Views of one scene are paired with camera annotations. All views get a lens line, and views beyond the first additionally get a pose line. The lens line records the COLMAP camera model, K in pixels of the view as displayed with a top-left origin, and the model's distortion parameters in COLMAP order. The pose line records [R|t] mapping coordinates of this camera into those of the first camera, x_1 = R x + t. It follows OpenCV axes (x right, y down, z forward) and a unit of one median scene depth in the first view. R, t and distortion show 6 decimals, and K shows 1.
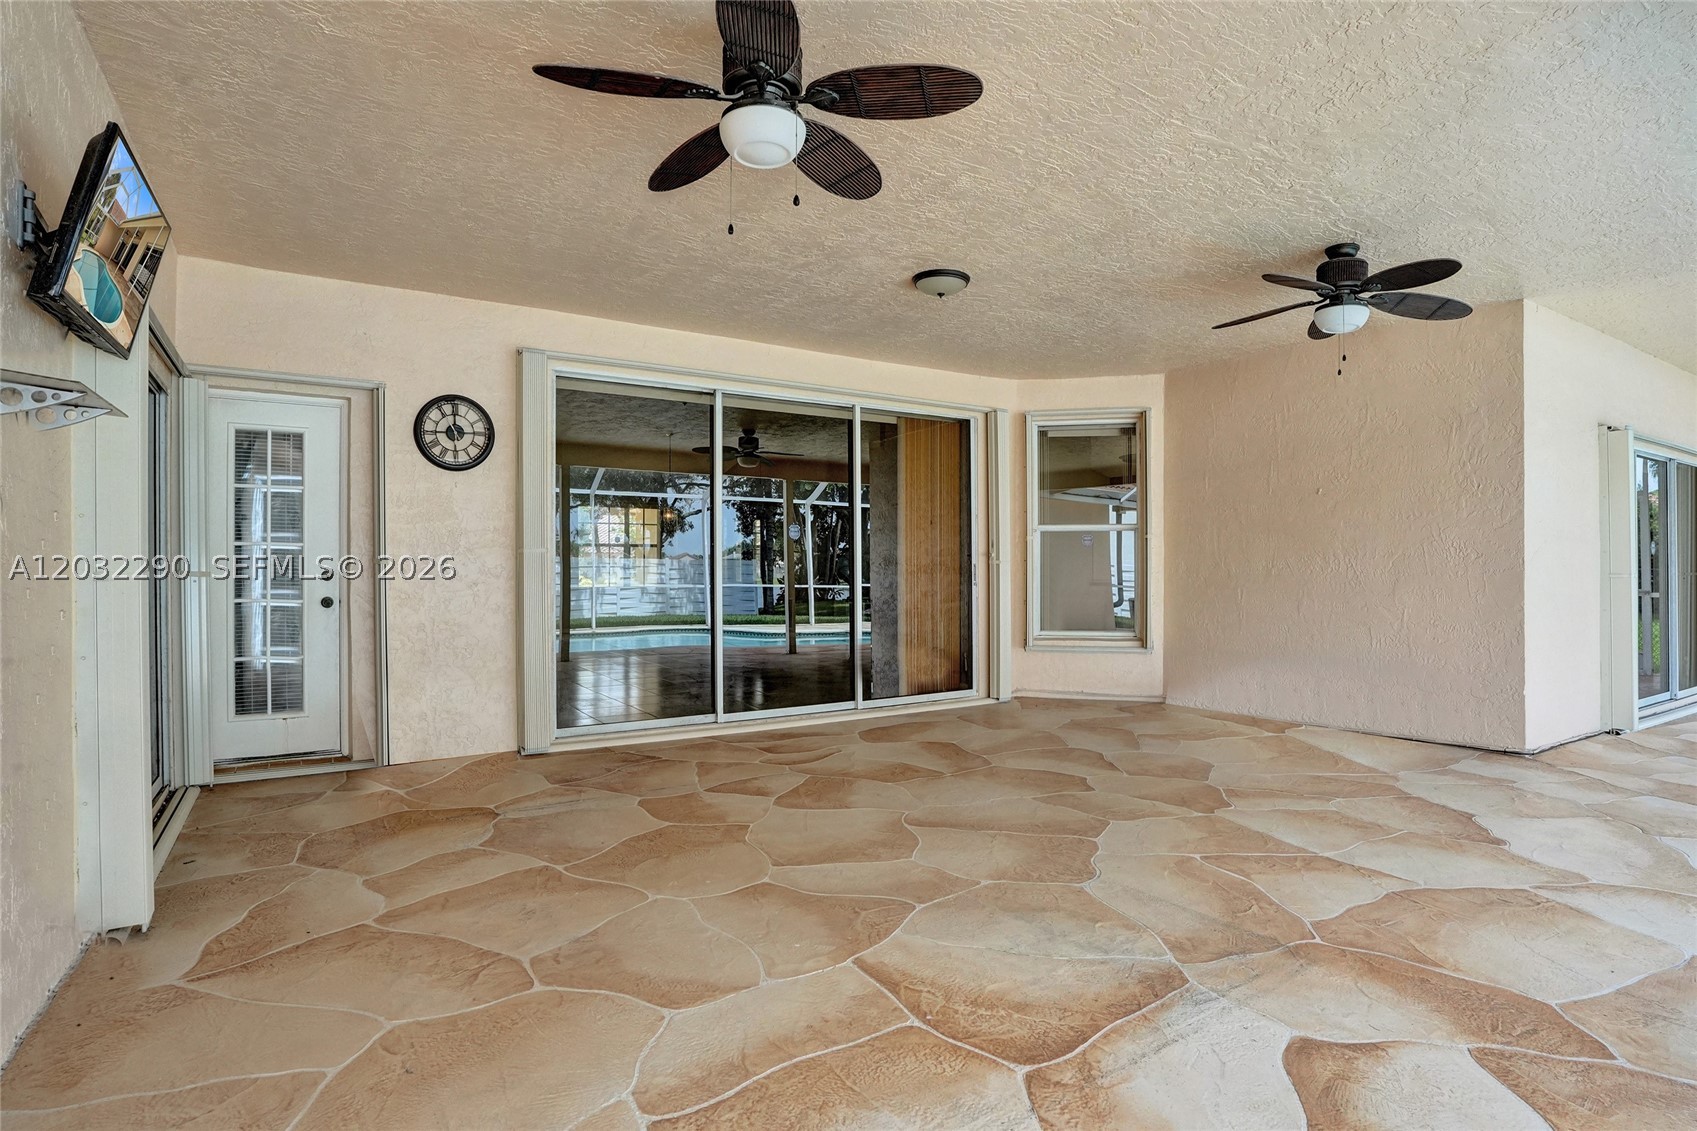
lens RADIAL K [[910.8, 0, 854.5], [0, 910.8, 578.3], [0, 0, 1]] dist [-0.097150, 0.065670]
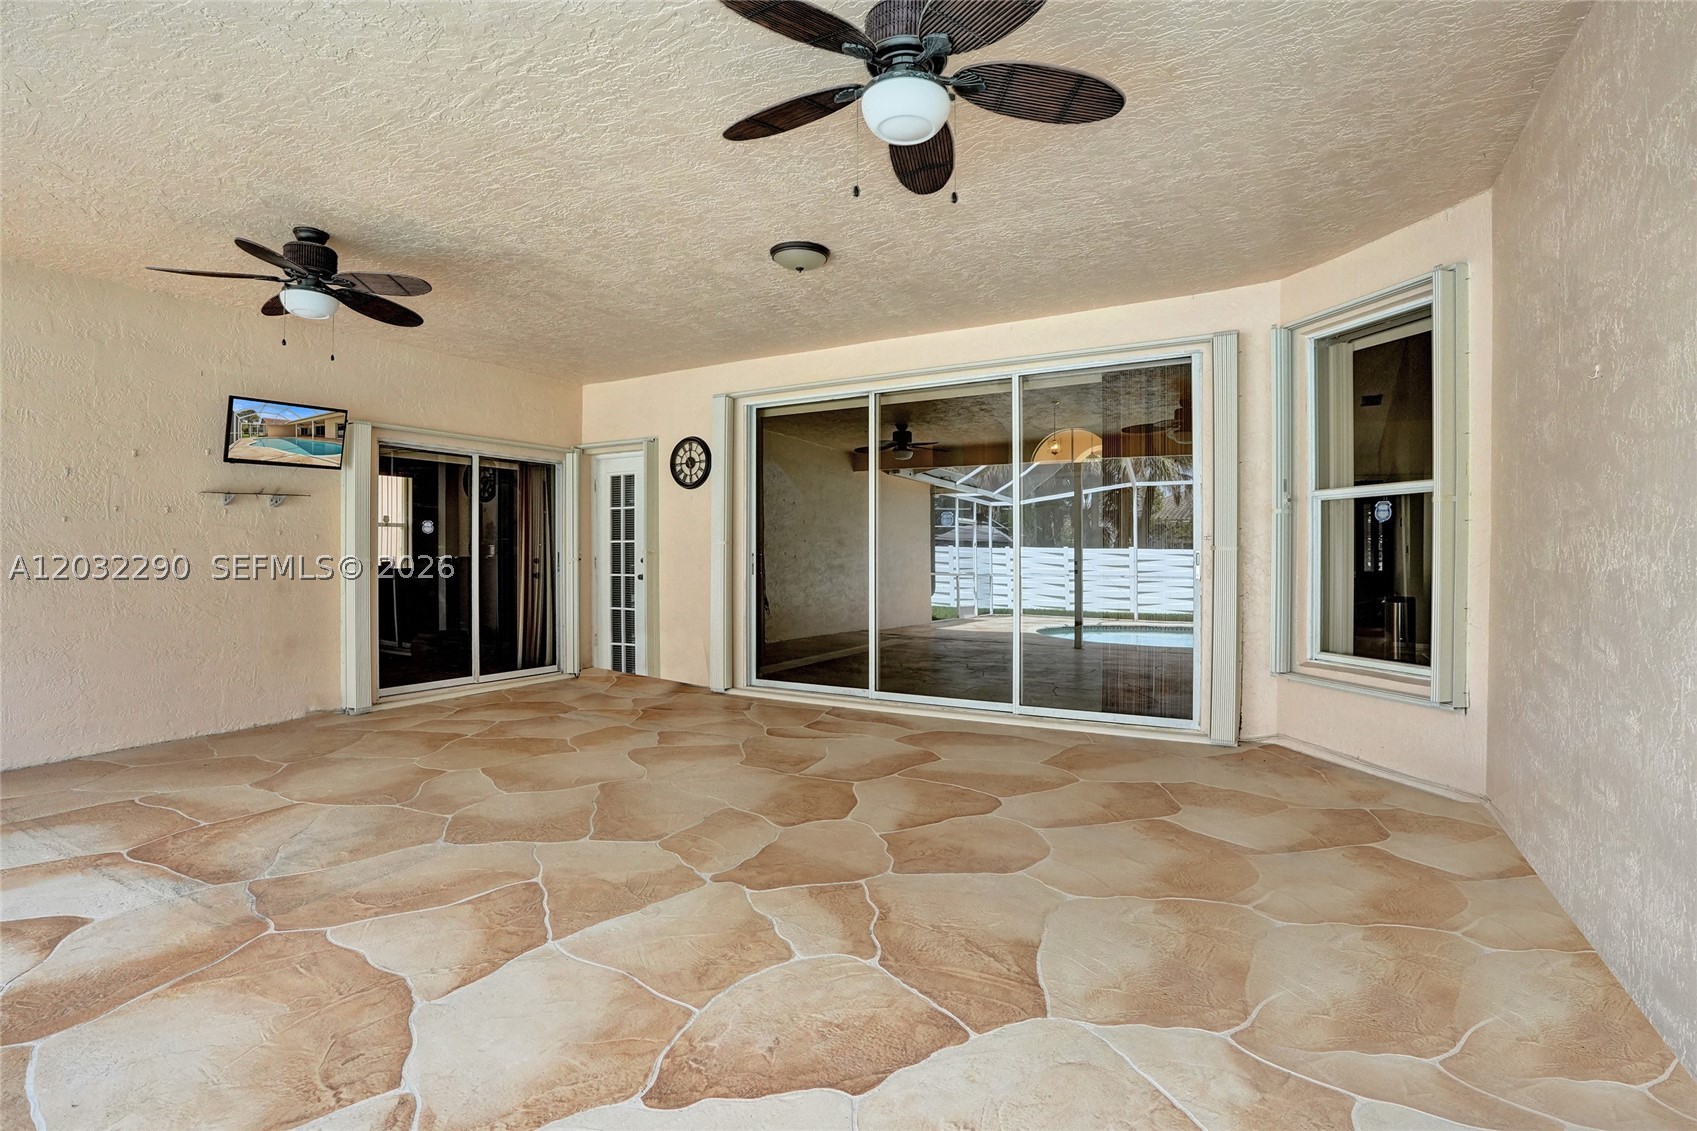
lens RADIAL K [[835.1, 0, 845.1], [0, 835.1, 568.3], [0, 0, 1]] dist [-0.069807, 0.029965]
pose [[0.415242, 0.015897, -0.909572, 1.127053], [-0.009245, 0.999869, 0.013255, -0.014353], [0.909664, 0.002905, 0.415335, 0.842537]]
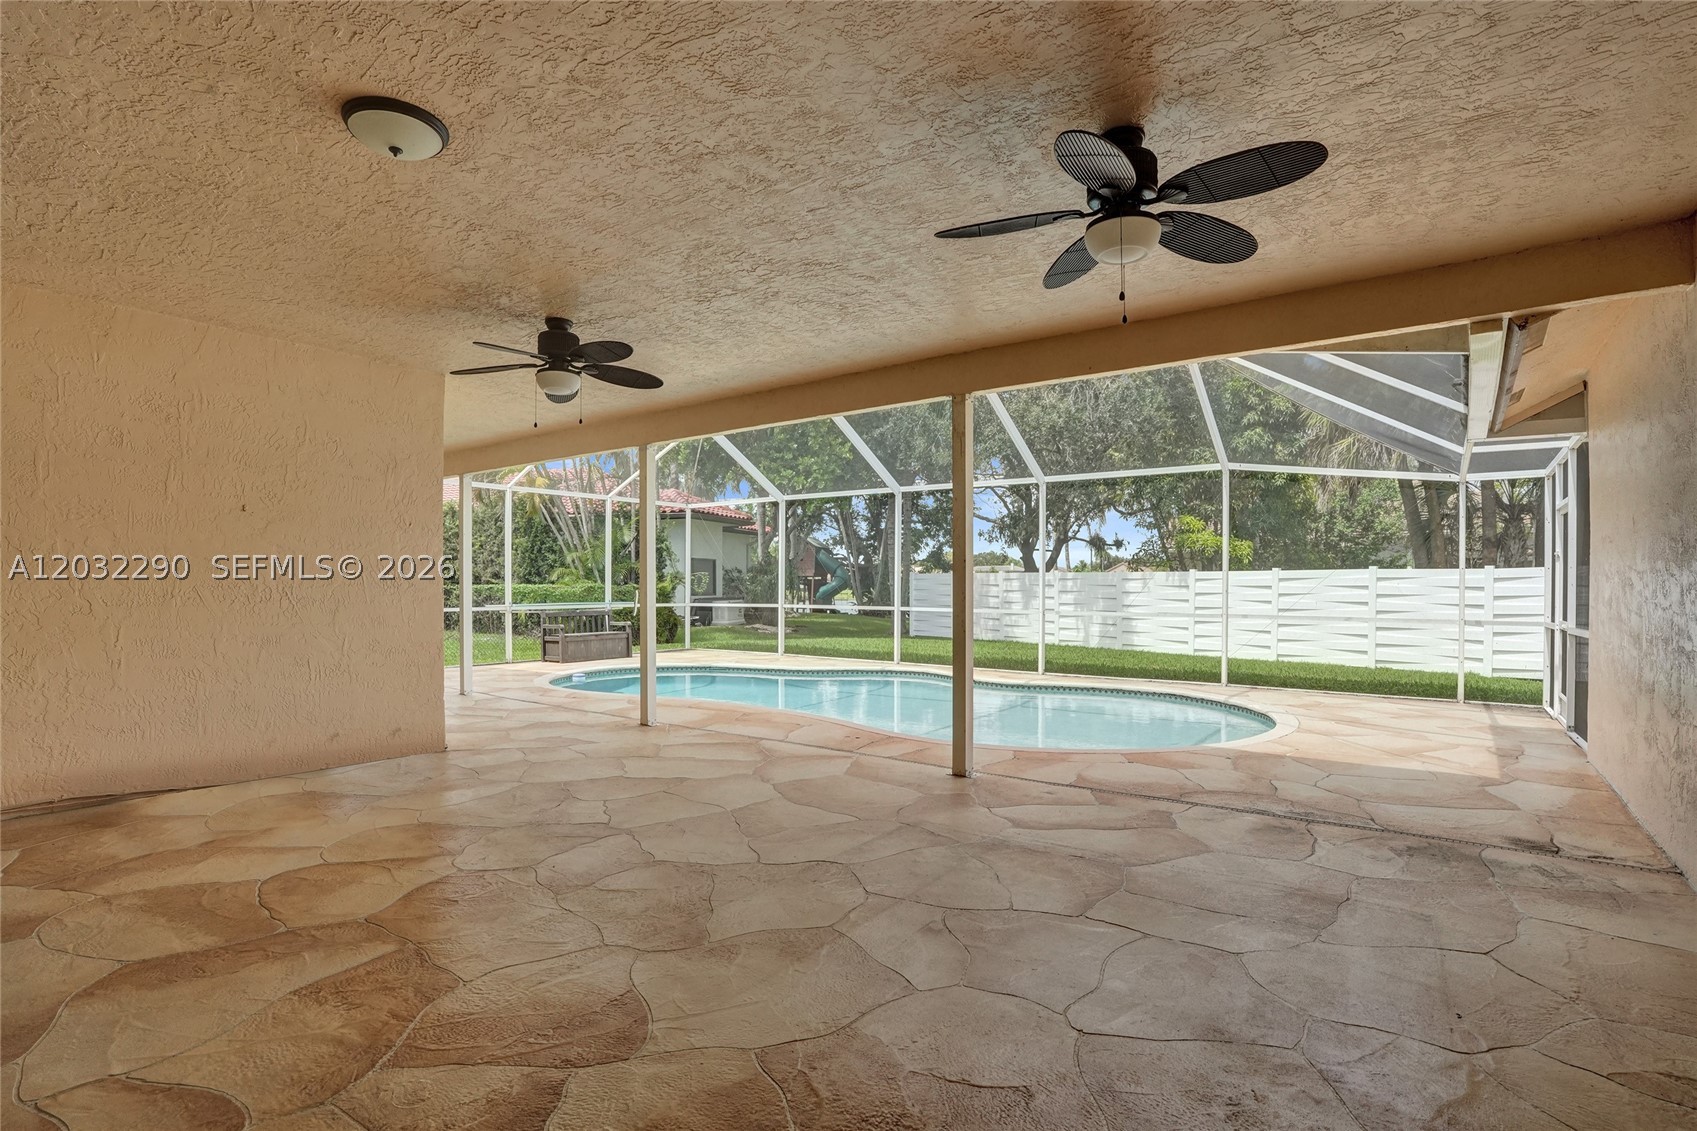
lens RADIAL K [[787.5, 0, 845.6], [0, 787.5, 563.8], [0, 0, 1]] dist [-0.052843, 0.000836]
pose [[-0.315120, 0.032960, 0.948479, -0.666068], [-0.000120, 0.999395, -0.034769, -0.035360], [-0.949052, -0.011071, -0.314926, 1.091657]]
